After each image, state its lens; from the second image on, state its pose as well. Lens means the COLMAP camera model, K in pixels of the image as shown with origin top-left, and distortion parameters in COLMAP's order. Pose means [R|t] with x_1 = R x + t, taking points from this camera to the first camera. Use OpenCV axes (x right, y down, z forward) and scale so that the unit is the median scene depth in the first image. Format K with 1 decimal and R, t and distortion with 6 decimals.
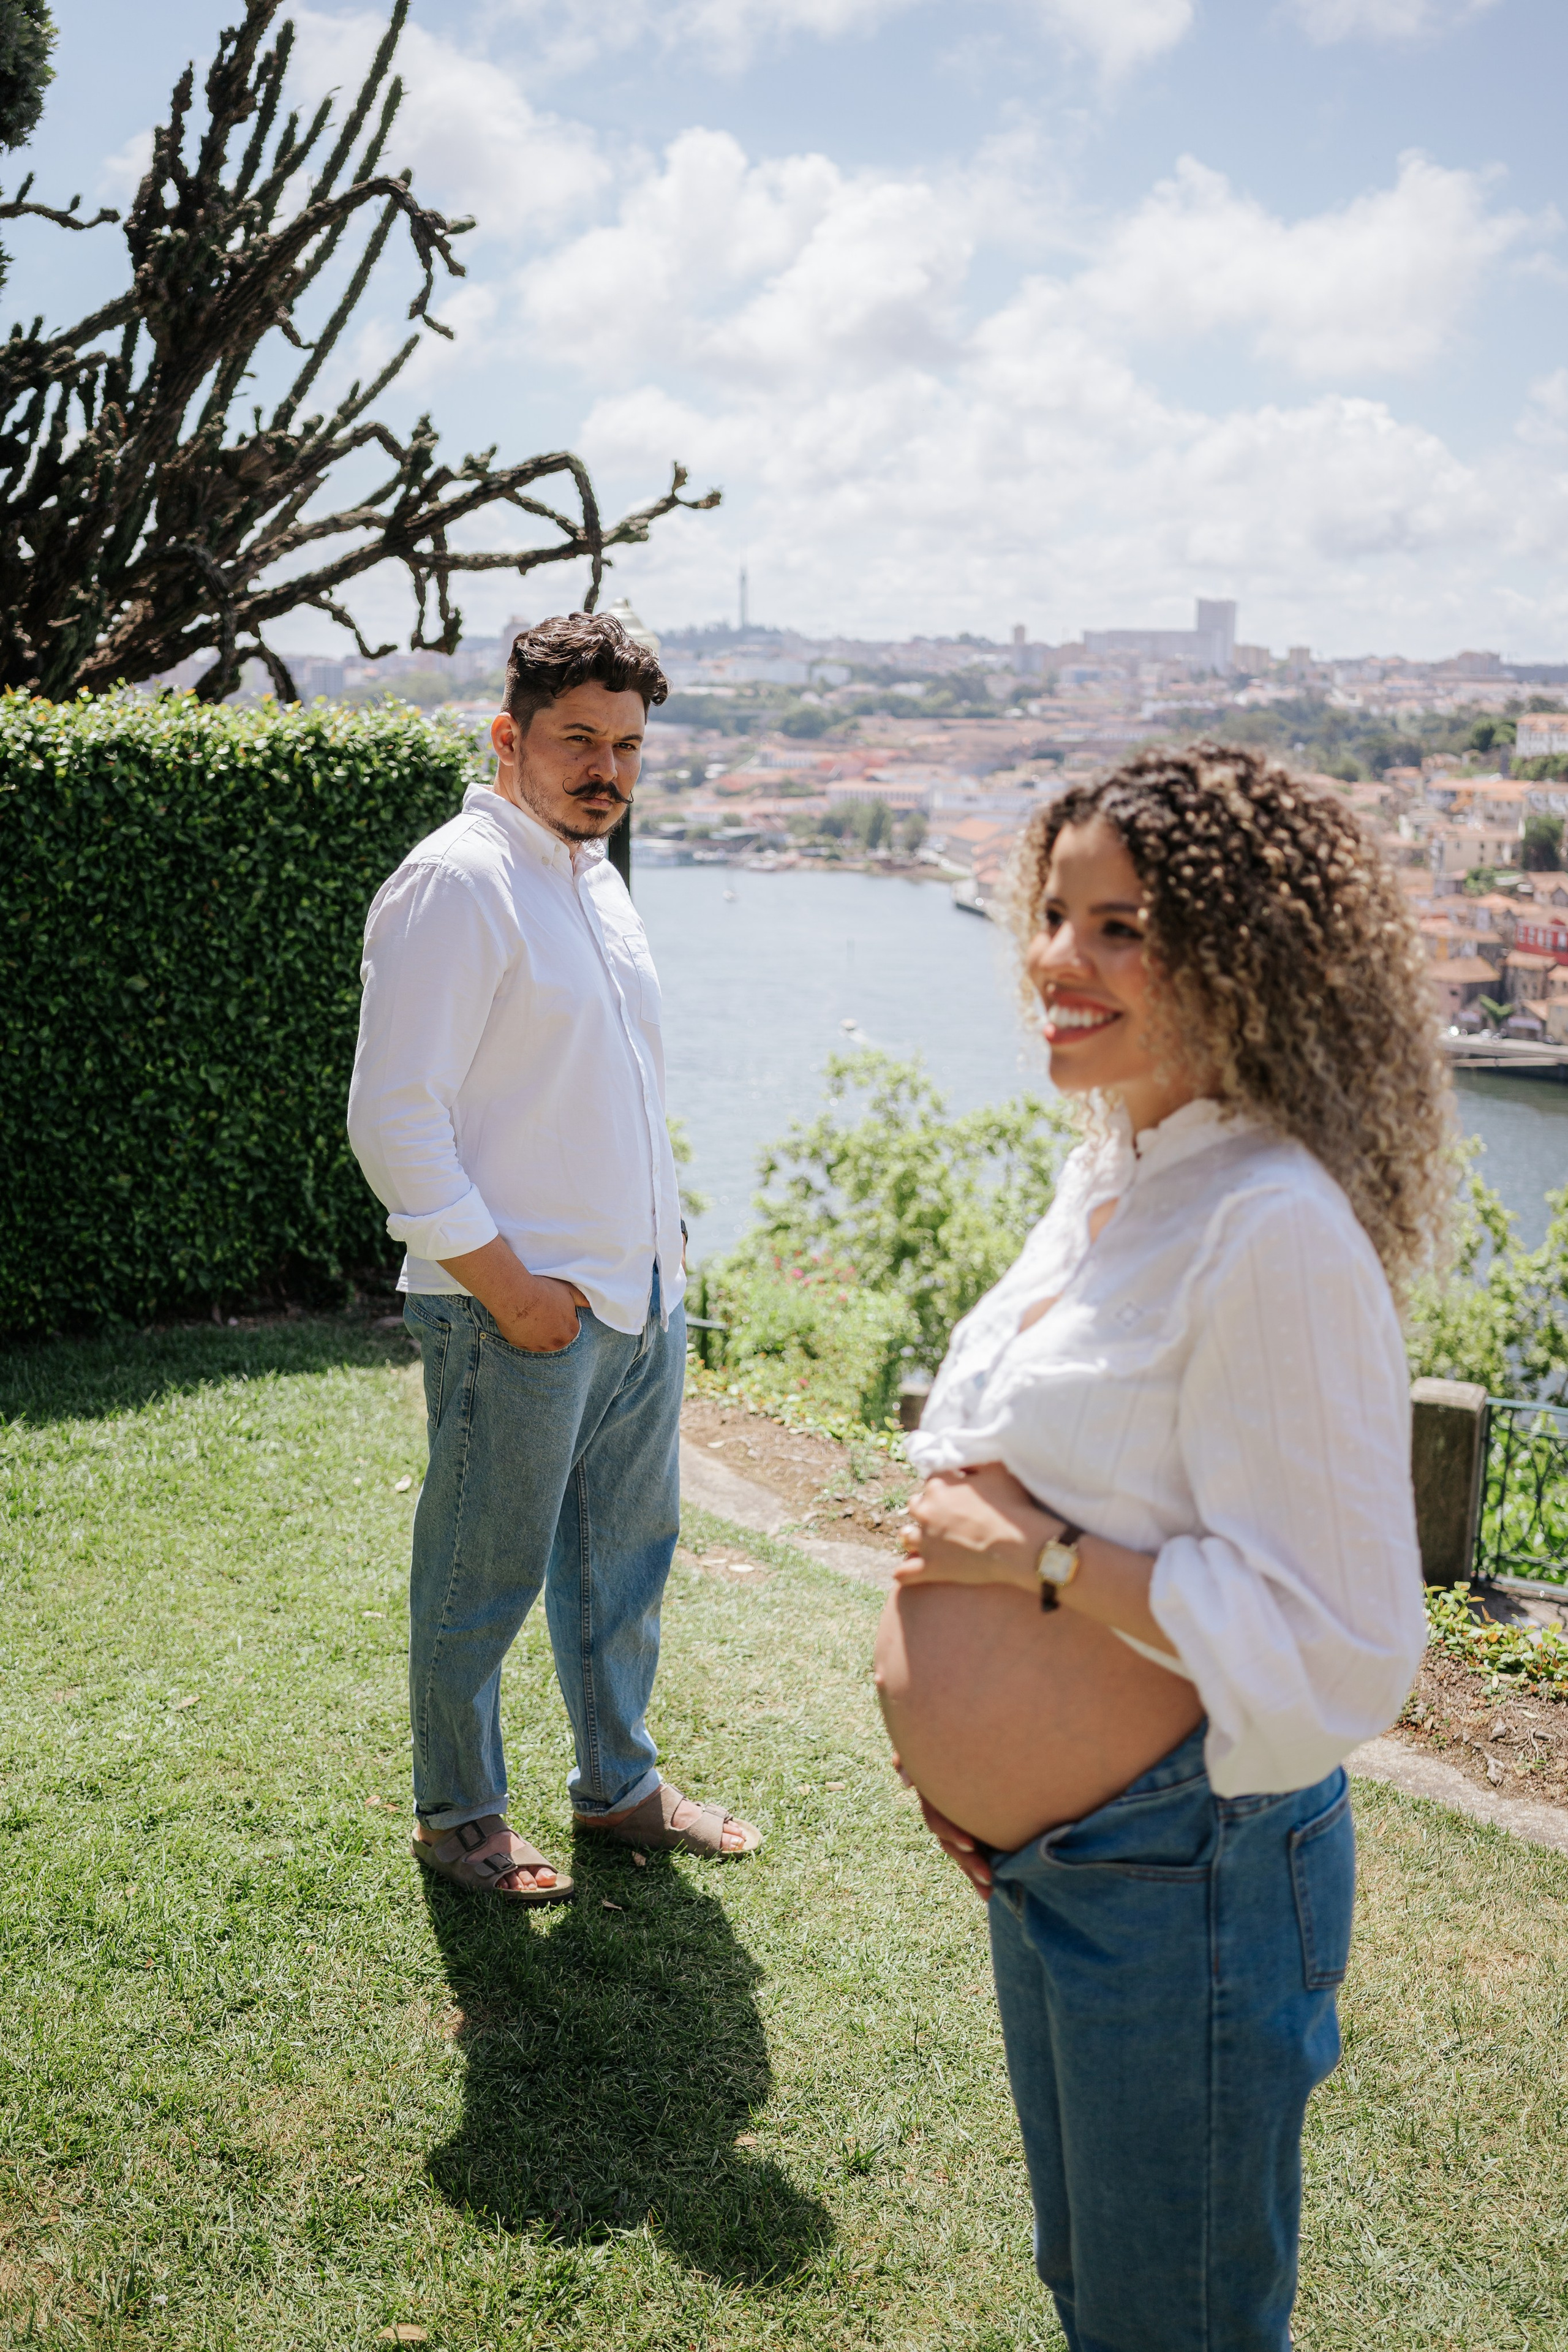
lens RADIAL K [[2338.1, 0, 786.9], [0, 2338.1, 1138.8], [0, 0, 1]] dist [-0.039887, 0.000000]
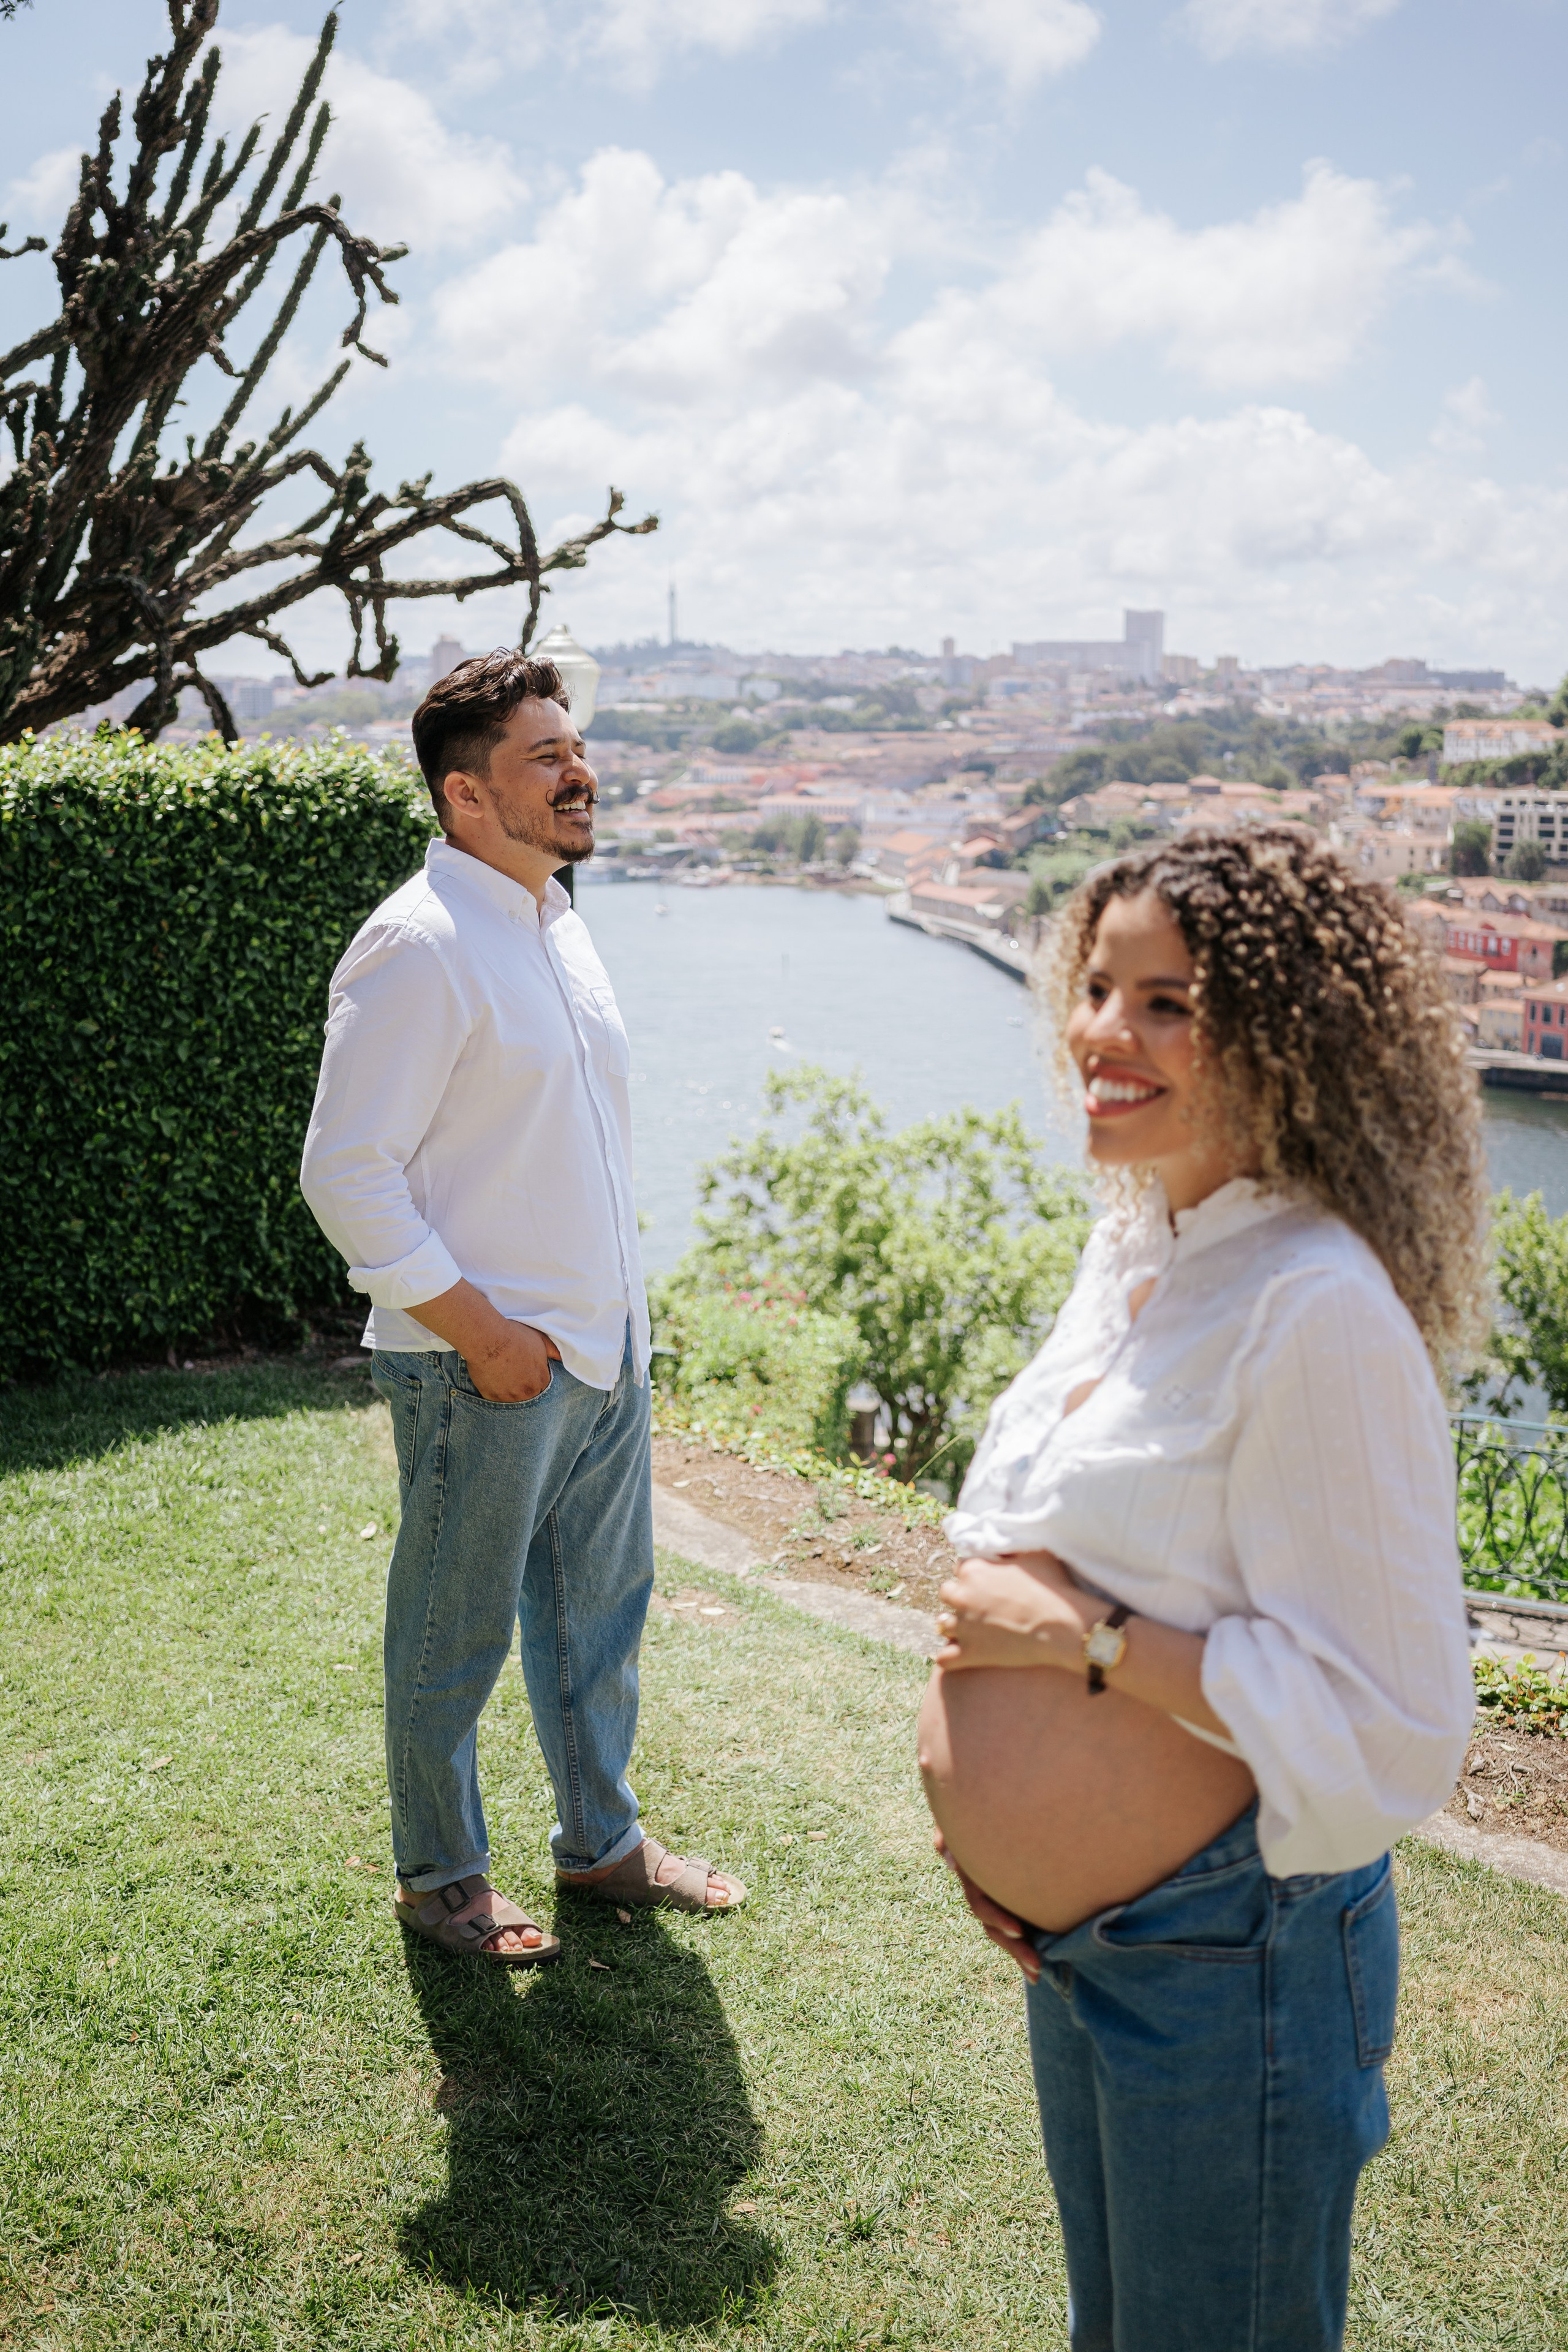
lens RADIAL K [[2338.1, 0, 765.7], [0, 2338.1, 1146.3], [0, 0, 1]] dist [-0.039887, 0.000000]
pose [[0.999715, -0.015939, 0.017755, -0.008383], [0.015993, 0.999868, -0.002926, -0.008071], [-0.017706, 0.003209, 0.999838, 0.003386]]
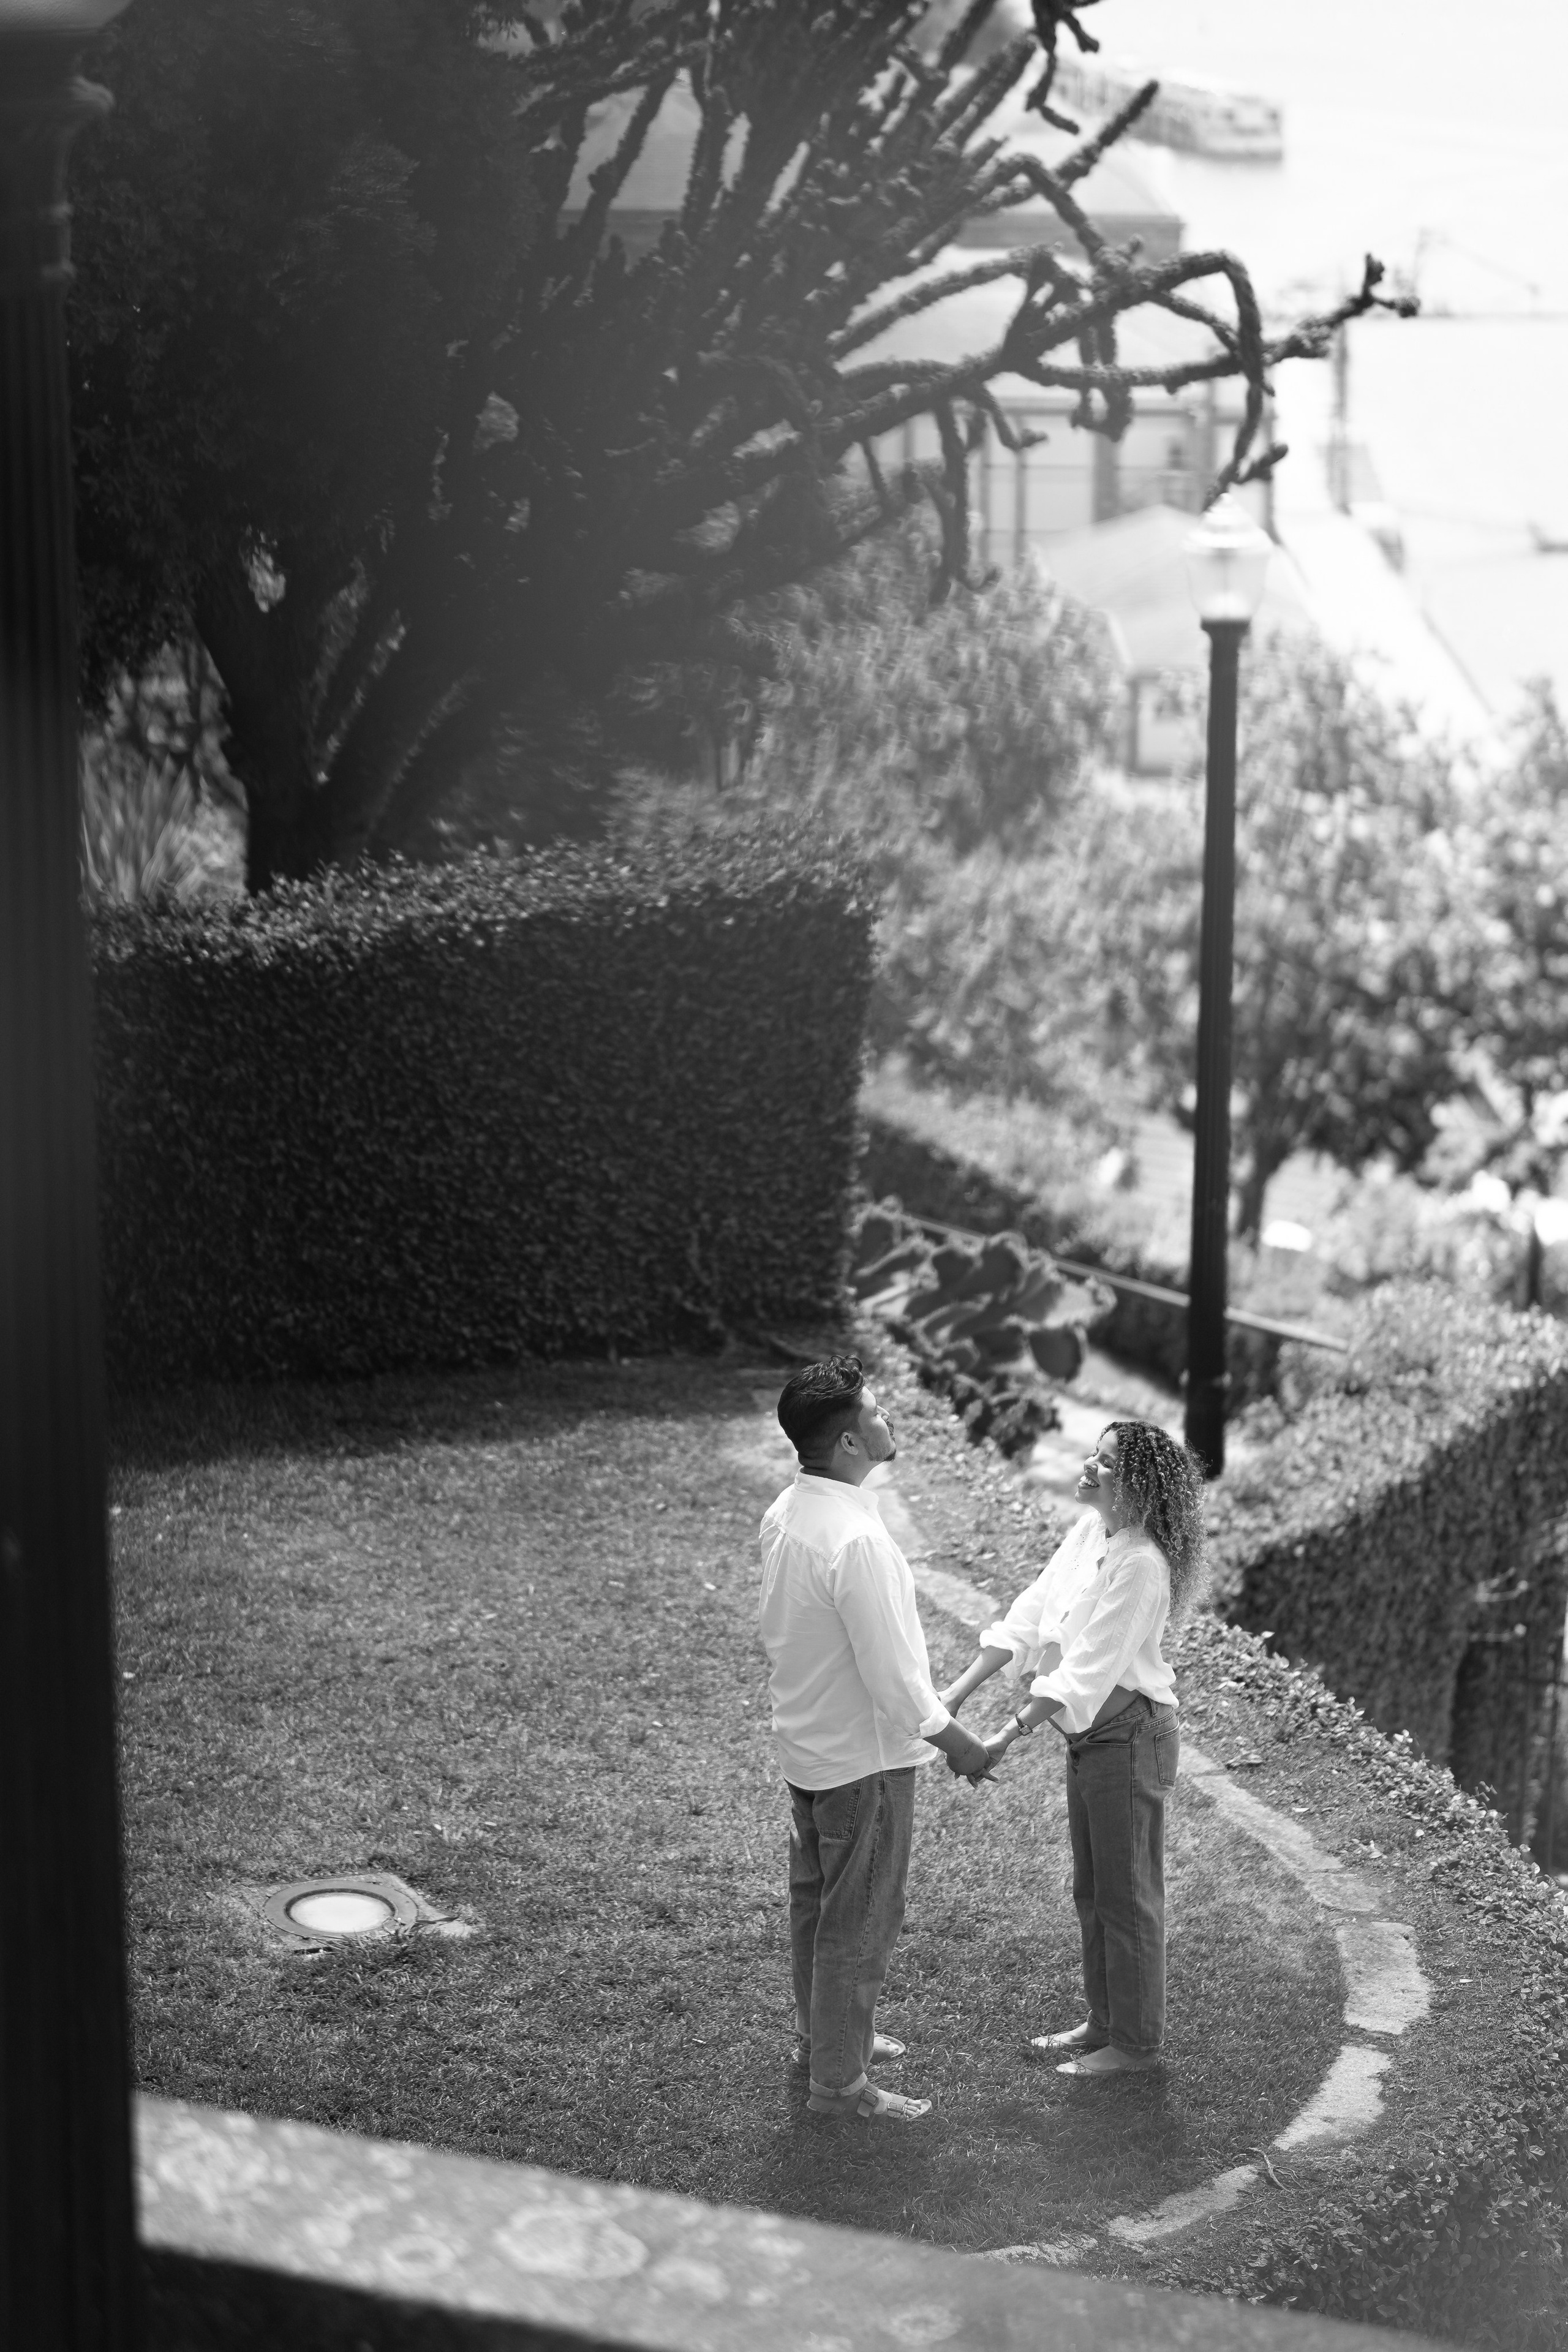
lens RADIAL K [[5720.8, 0, 764.1], [0, 5720.8, 1188.4], [0, 0, 1]] dist [-0.013595, 0.000000]
pose [[0.946813, 0.076399, -0.312584, 0.785160], [-0.047330, 0.993905, 0.099558, -0.323332], [0.318285, -0.079469, 0.944658, -1.859295]]
